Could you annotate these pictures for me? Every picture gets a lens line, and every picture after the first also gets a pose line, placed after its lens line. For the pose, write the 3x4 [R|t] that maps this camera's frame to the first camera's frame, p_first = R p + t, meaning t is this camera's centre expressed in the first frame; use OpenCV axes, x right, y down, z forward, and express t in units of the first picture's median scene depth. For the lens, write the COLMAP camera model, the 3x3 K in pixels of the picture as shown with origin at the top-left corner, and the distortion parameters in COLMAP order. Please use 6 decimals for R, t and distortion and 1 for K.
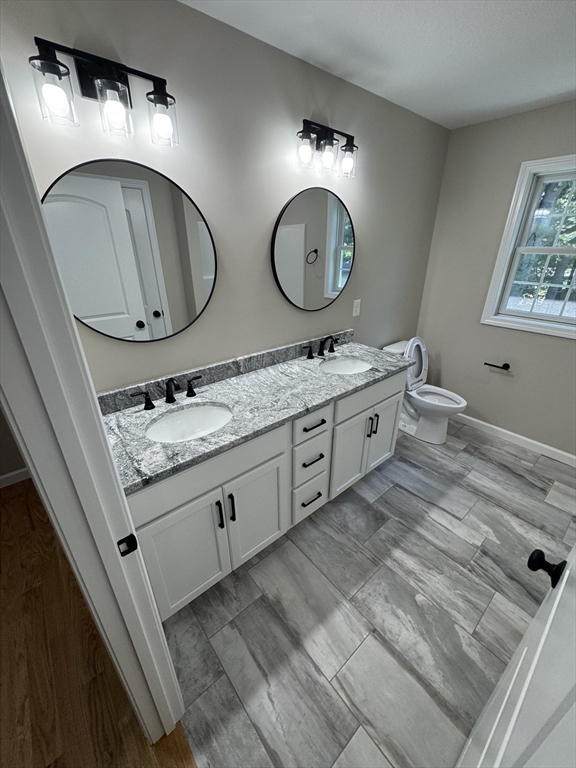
lens RADIAL K [[306.8, 0, 284.8], [0, 306.8, 384.2], [0, 0, 1]] dist [-0.001027, -0.000350]
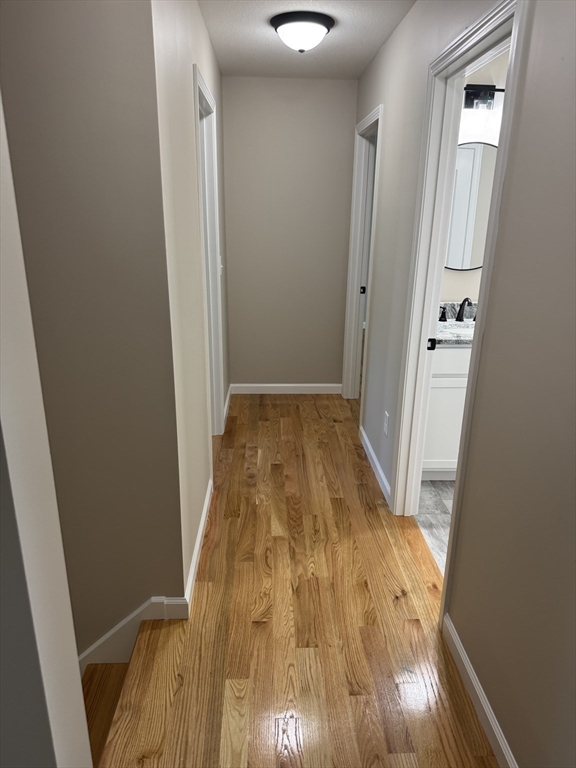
lens RADIAL K [[540.3, 0, 288.0], [0, 540.3, 384.0], [0, 0, 1]] dist [0.105218, -0.118287]
pose [[0.790837, 0.203269, -0.577286, 0.543007], [-0.269365, 0.962568, -0.030077, 0.741144], [0.549564, 0.179287, 0.815988, -1.518810]]
